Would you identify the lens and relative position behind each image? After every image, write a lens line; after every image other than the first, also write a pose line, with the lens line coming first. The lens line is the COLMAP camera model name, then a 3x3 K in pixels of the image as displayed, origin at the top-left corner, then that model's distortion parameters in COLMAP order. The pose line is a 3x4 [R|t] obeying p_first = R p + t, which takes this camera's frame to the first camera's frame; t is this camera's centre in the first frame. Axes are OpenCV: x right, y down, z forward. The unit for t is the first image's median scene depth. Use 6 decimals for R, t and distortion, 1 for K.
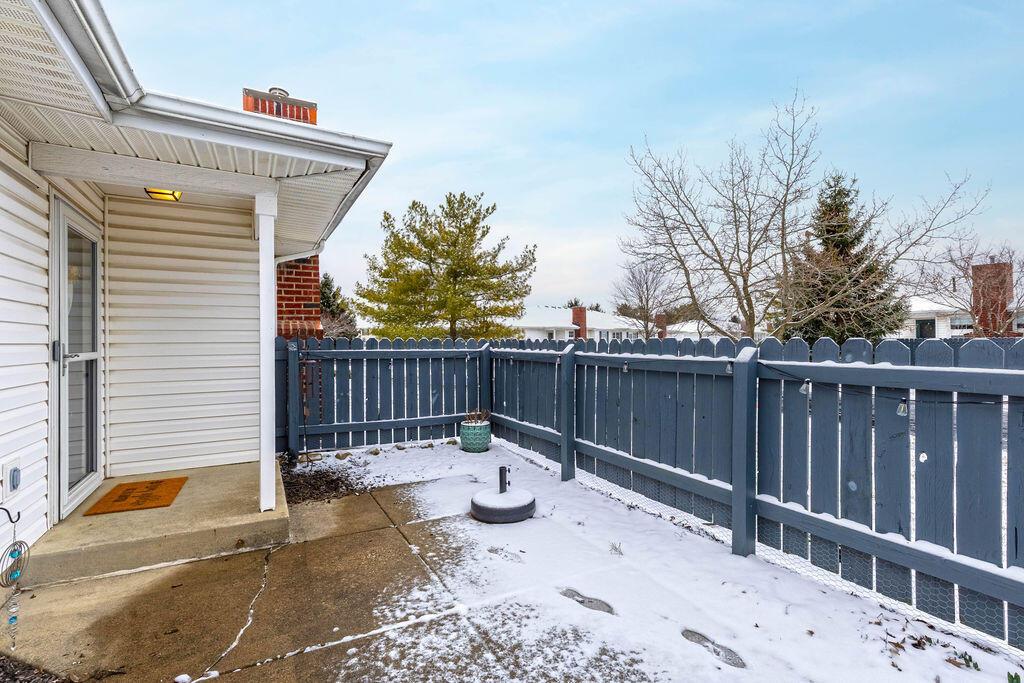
lens RADIAL K [[463.7, 0, 502.1], [0, 463.7, 353.6], [0, 0, 1]] dist [0.010634, -0.001653]
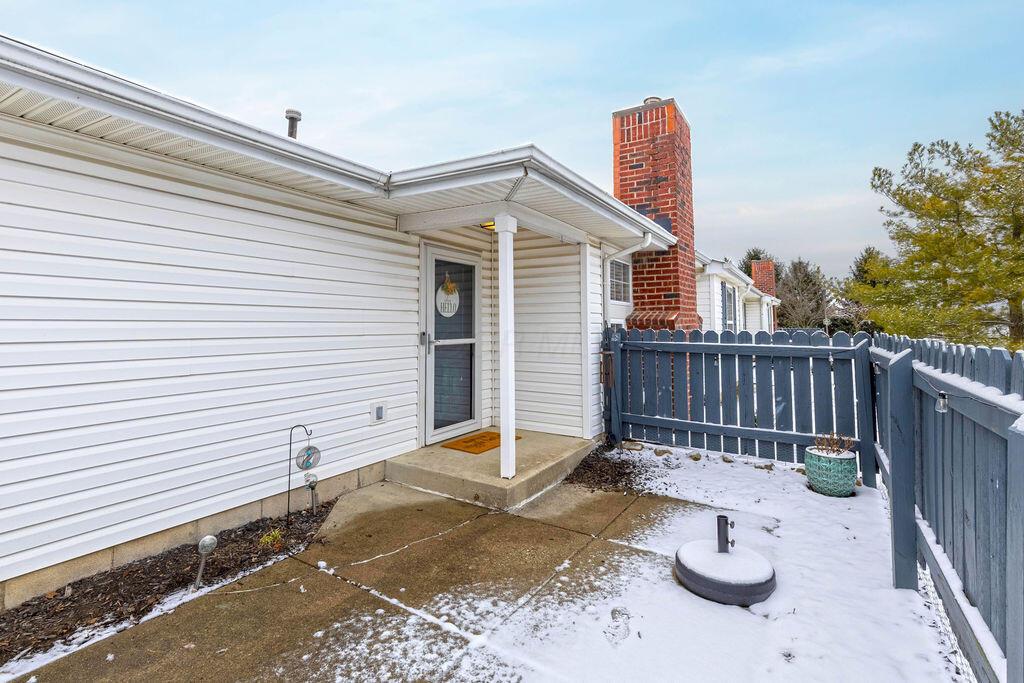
lens RADIAL K [[463.7, 0, 545.2], [0, 463.7, 313.7], [0, 0, 1]] dist [0.010634, -0.001653]
pose [[0.538787, -0.010531, -0.842376, 0.641384], [-0.029923, 0.999052, -0.031629, -0.054164], [0.841910, 0.042248, 0.537961, 0.505511]]
